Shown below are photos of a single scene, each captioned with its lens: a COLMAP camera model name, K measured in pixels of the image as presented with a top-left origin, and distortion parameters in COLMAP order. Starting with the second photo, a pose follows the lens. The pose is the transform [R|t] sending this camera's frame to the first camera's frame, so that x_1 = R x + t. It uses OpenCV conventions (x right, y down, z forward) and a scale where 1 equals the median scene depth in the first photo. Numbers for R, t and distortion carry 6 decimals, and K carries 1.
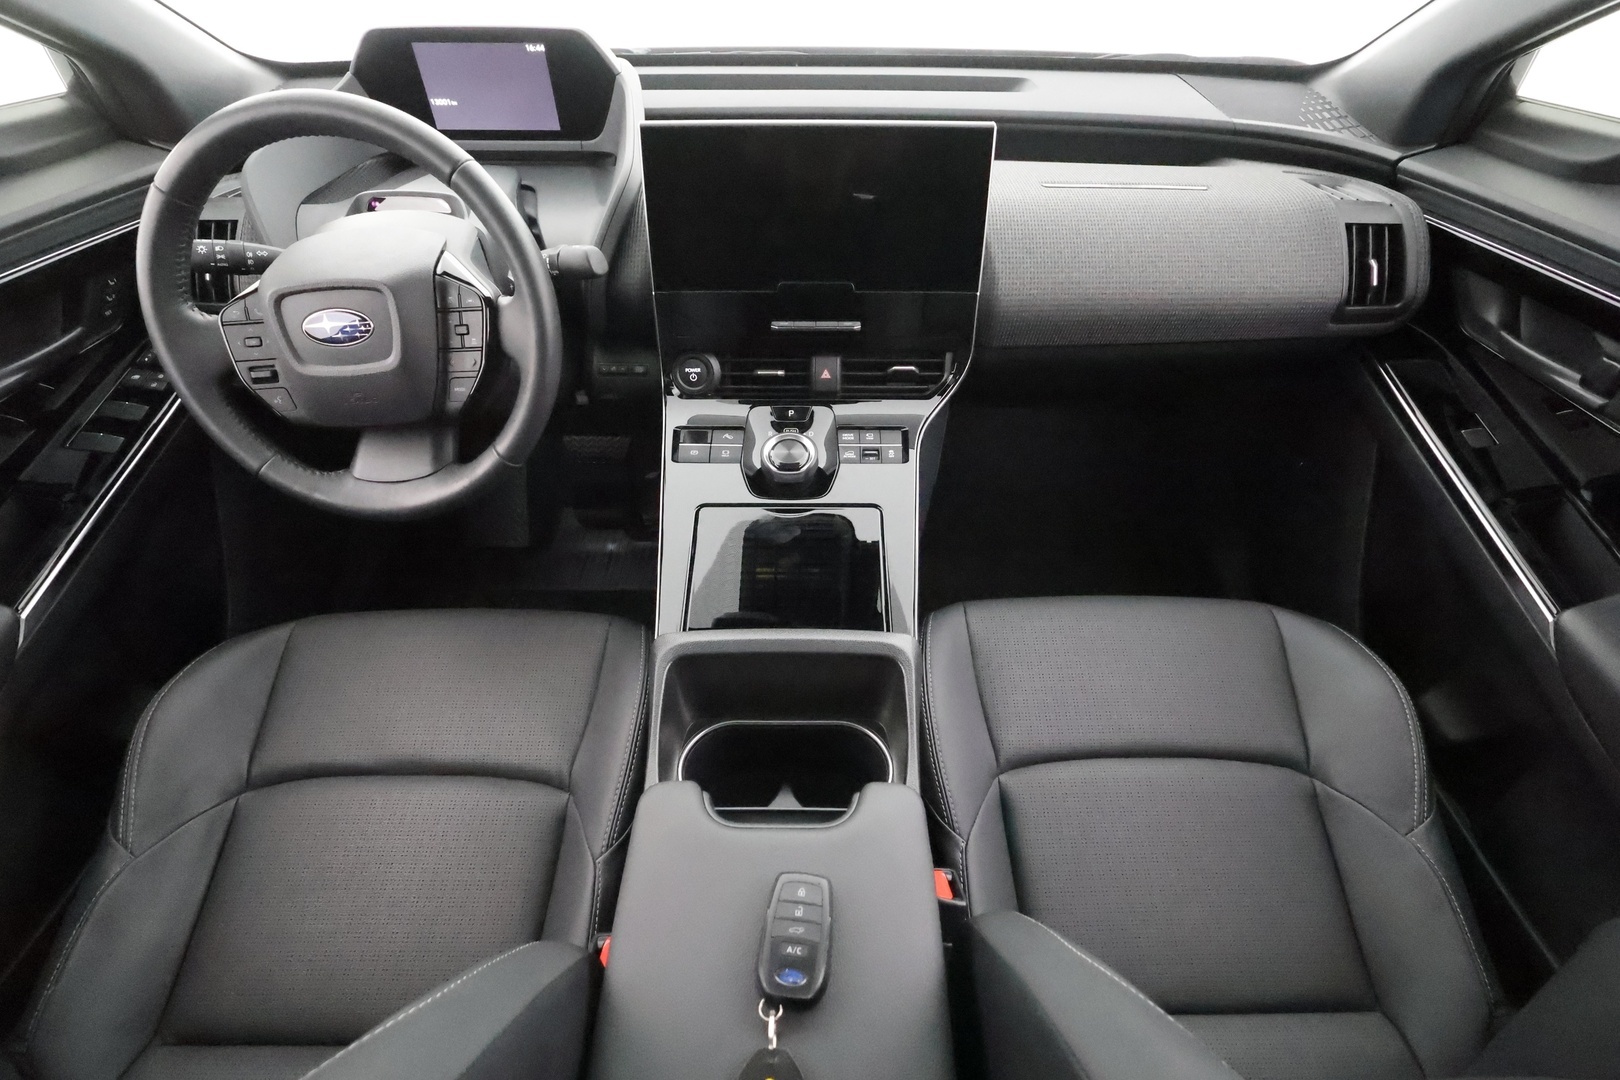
lens RADIAL K [[761.1, 0, 814.8], [0, 761.1, 538.0], [0, 0, 1]] dist [-0.019161, 0.009670]
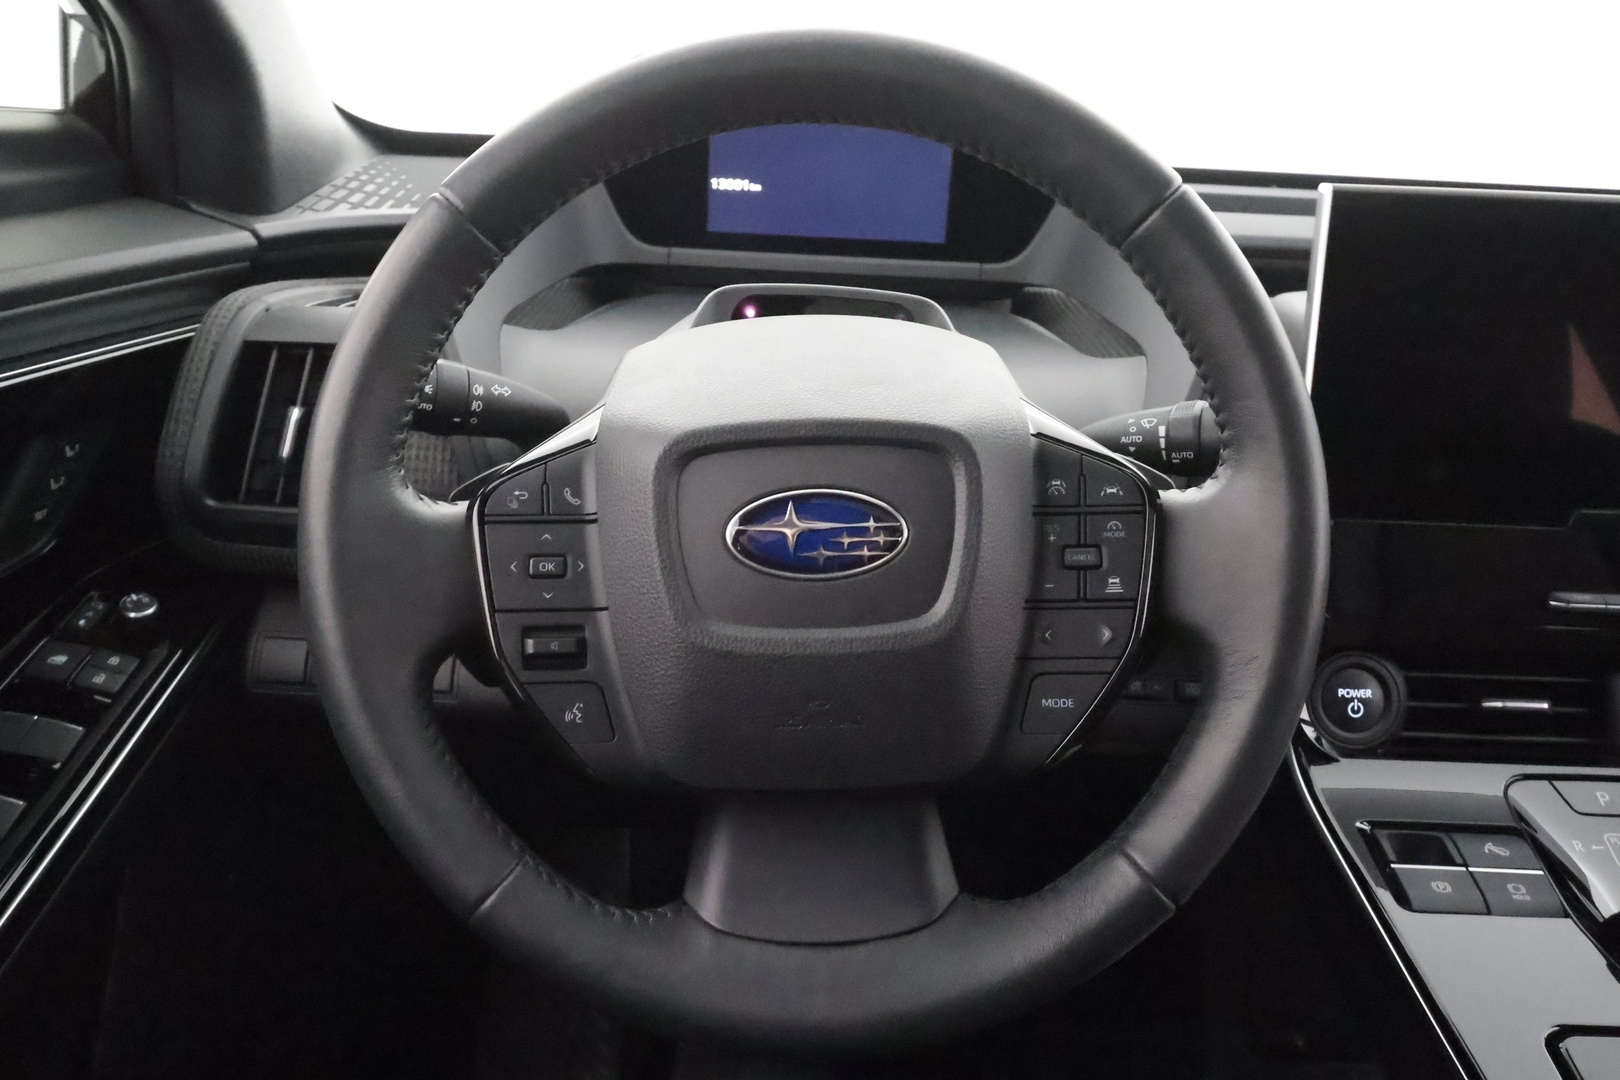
lens RADIAL K [[1280.3, 0, 819.7], [0, 1280.3, 509.9], [0, 0, 1]] dist [-0.009533, -0.005729]
pose [[0.999017, 0.038853, 0.021328, -0.501625], [-0.027528, 0.921049, -0.388472, -0.023269], [-0.034737, 0.387503, 0.921214, 0.294679]]
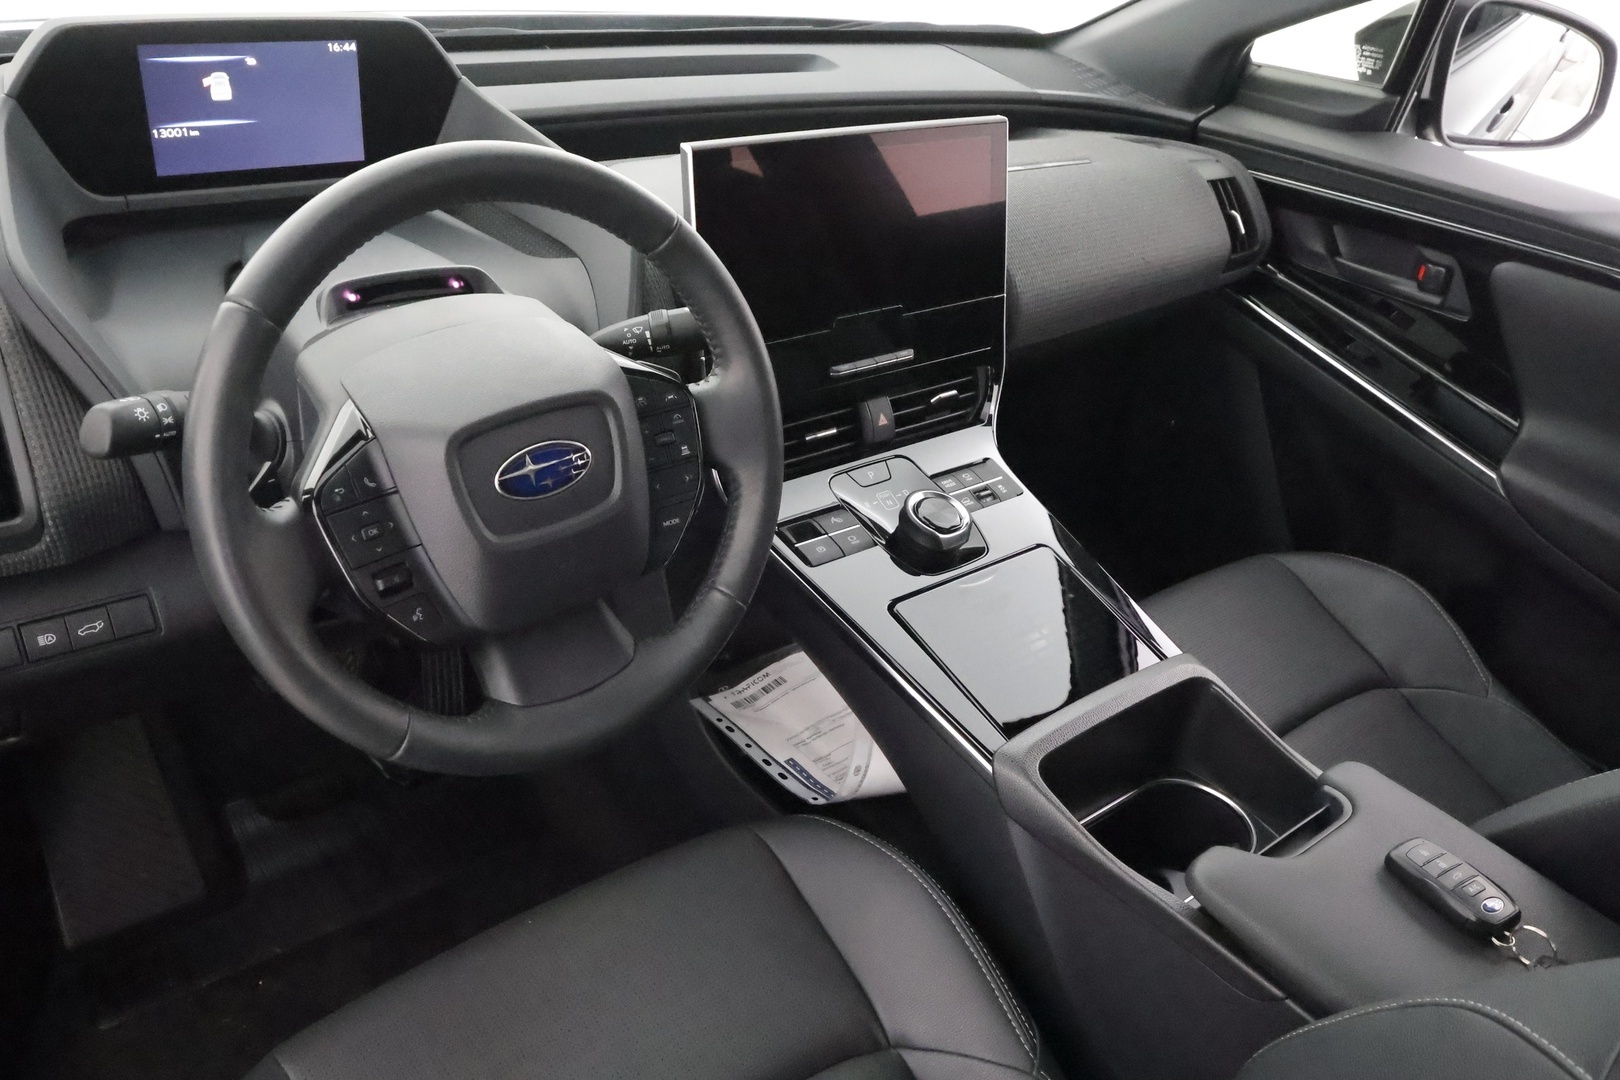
lens RADIAL K [[1280.3, 0, 819.7], [0, 1280.3, 509.9], [0, 0, 1]] dist [-0.009533, -0.005729]
pose [[0.767404, -0.244639, 0.592658, -0.873453], [0.336954, 0.940288, -0.048171, -0.085444], [-0.545485, 0.236665, 0.804012, -0.022436]]
